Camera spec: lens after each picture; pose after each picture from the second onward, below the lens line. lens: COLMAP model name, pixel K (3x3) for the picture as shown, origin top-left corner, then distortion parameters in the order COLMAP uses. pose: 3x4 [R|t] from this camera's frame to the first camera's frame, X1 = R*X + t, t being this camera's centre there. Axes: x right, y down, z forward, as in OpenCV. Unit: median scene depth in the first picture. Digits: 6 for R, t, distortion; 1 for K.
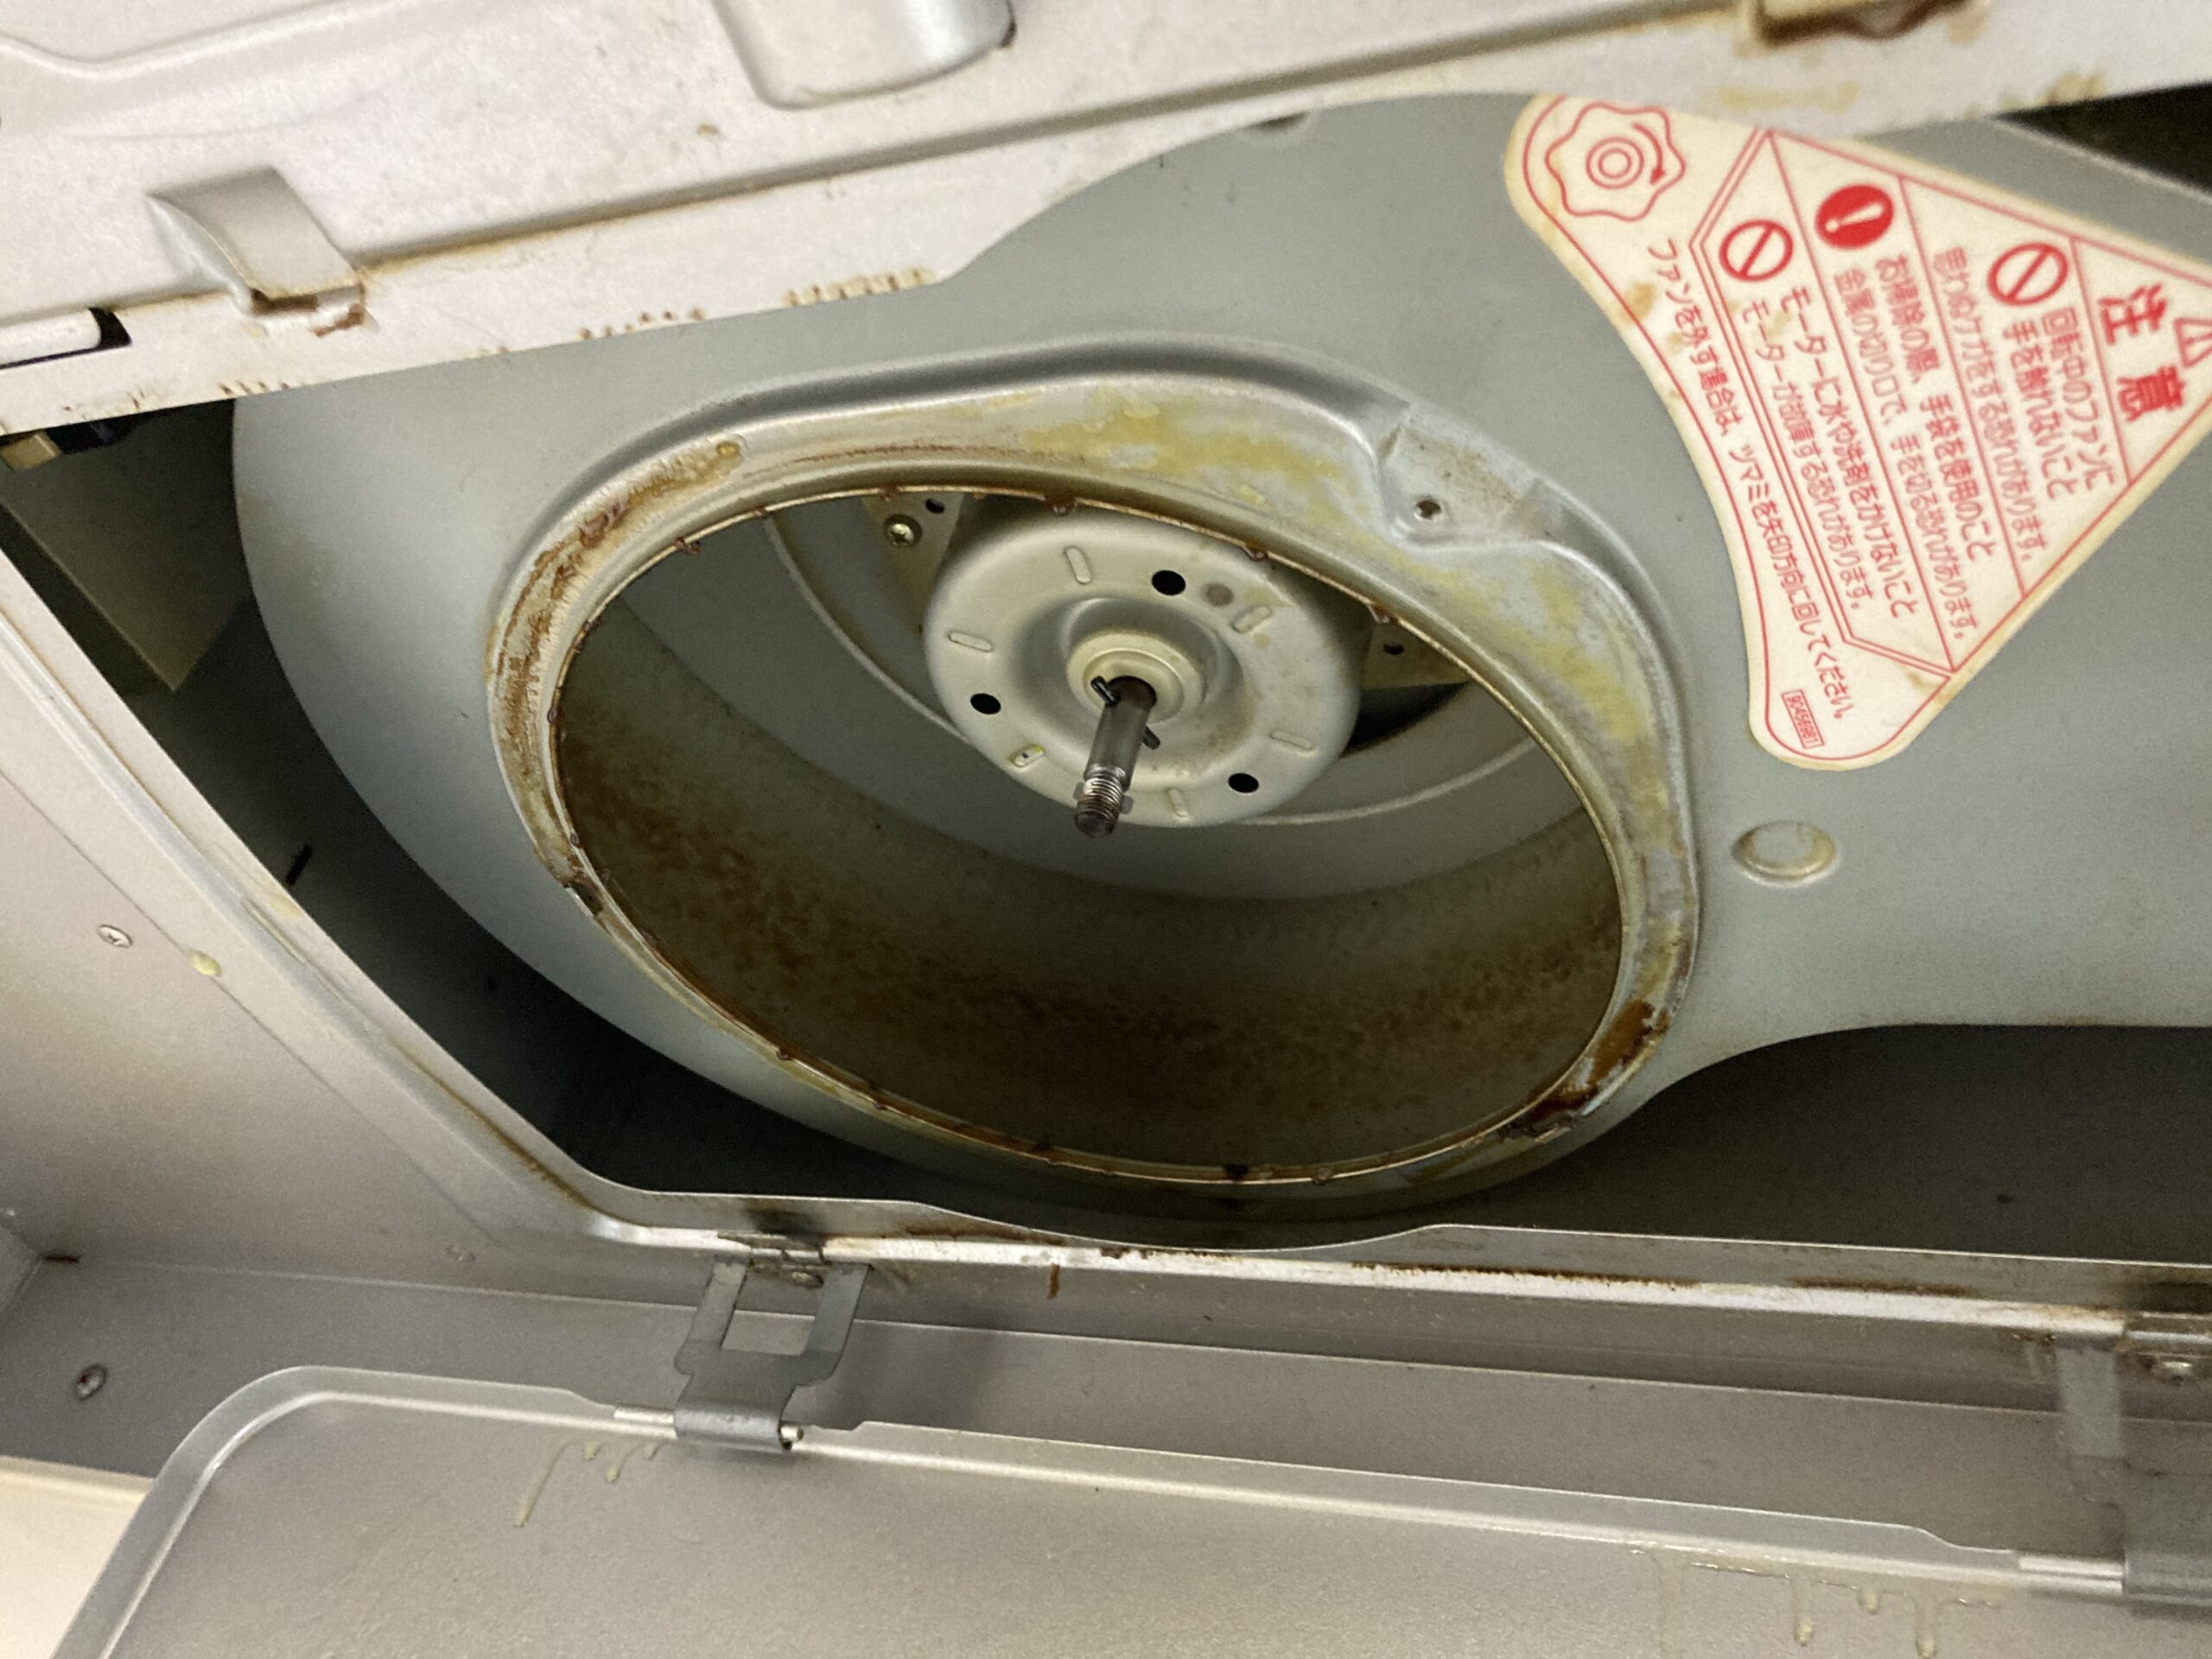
lens RADIAL K [[1782.2, 0, 1106.0], [0, 1782.2, 829.5], [0, 0, 1]] dist [0.001846, 0.007743]
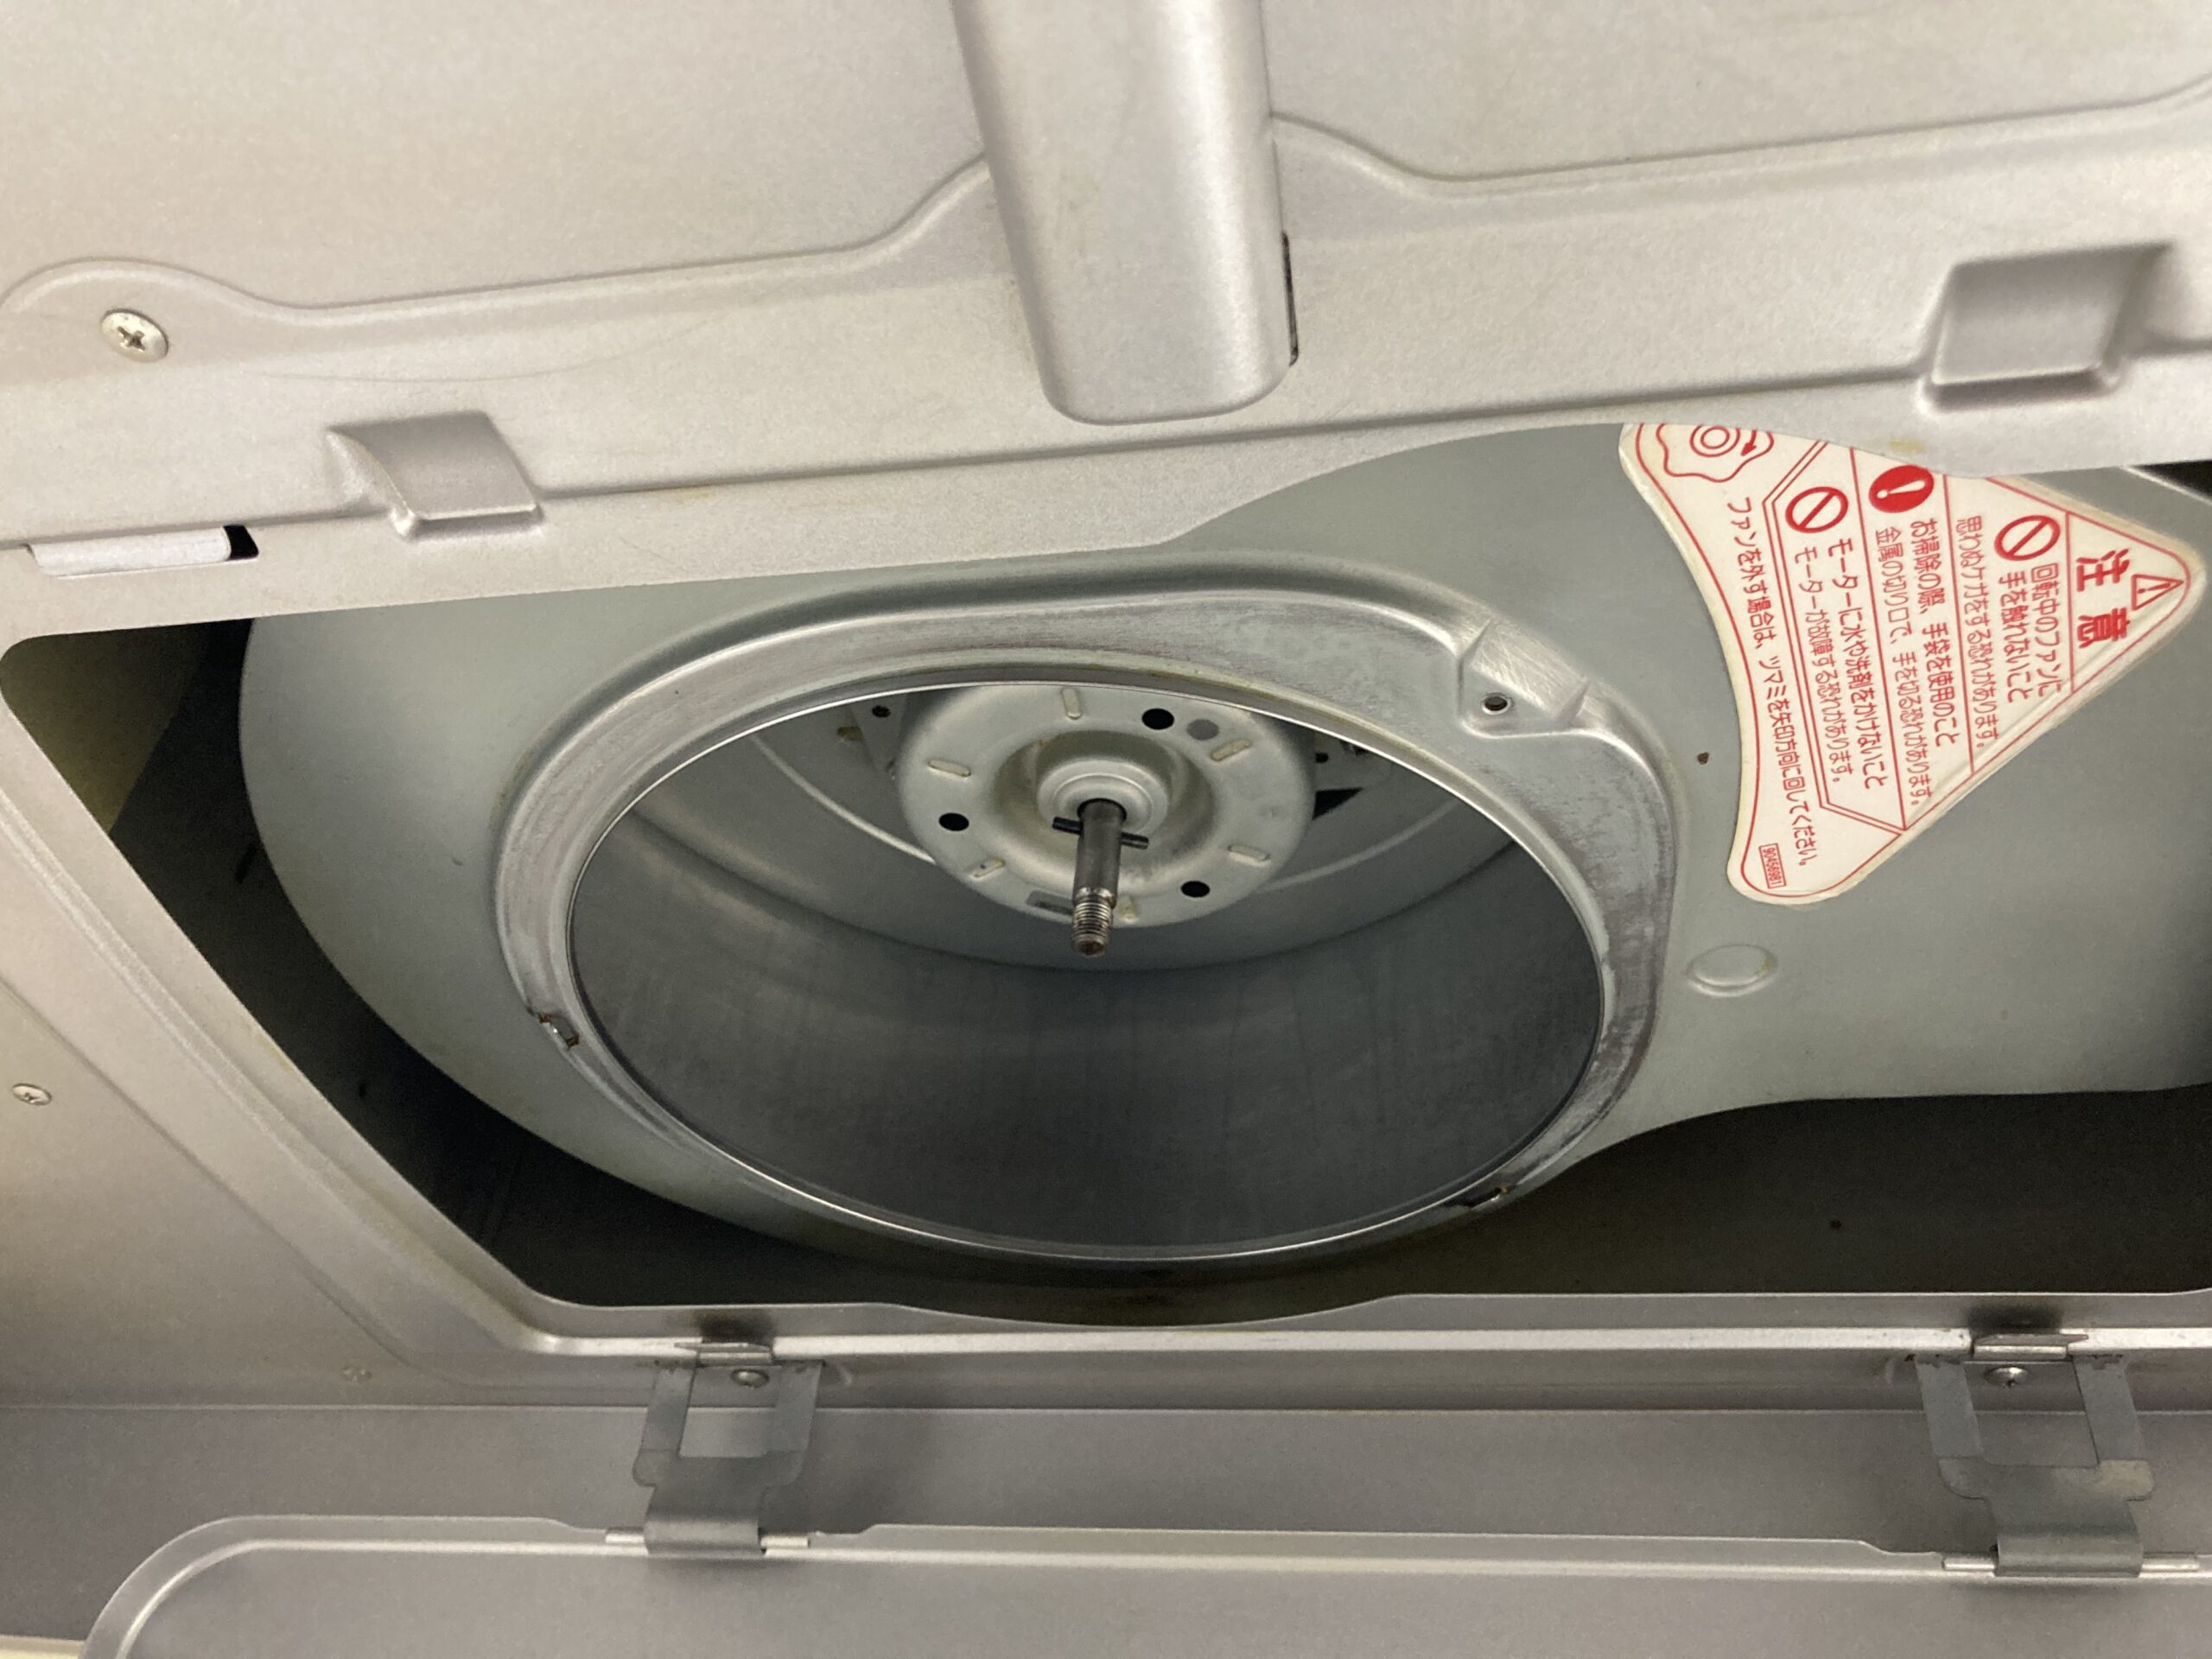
lens RADIAL K [[1817.2, 0, 1104.0], [0, 1817.2, 870.3], [0, 0, 1]] dist [0.002908, -0.006547]
pose [[0.978331, -0.031410, 0.204648, -0.316557], [0.022368, 0.998675, 0.046349, -0.142774], [-0.205833, -0.040767, 0.977738, -0.070681]]
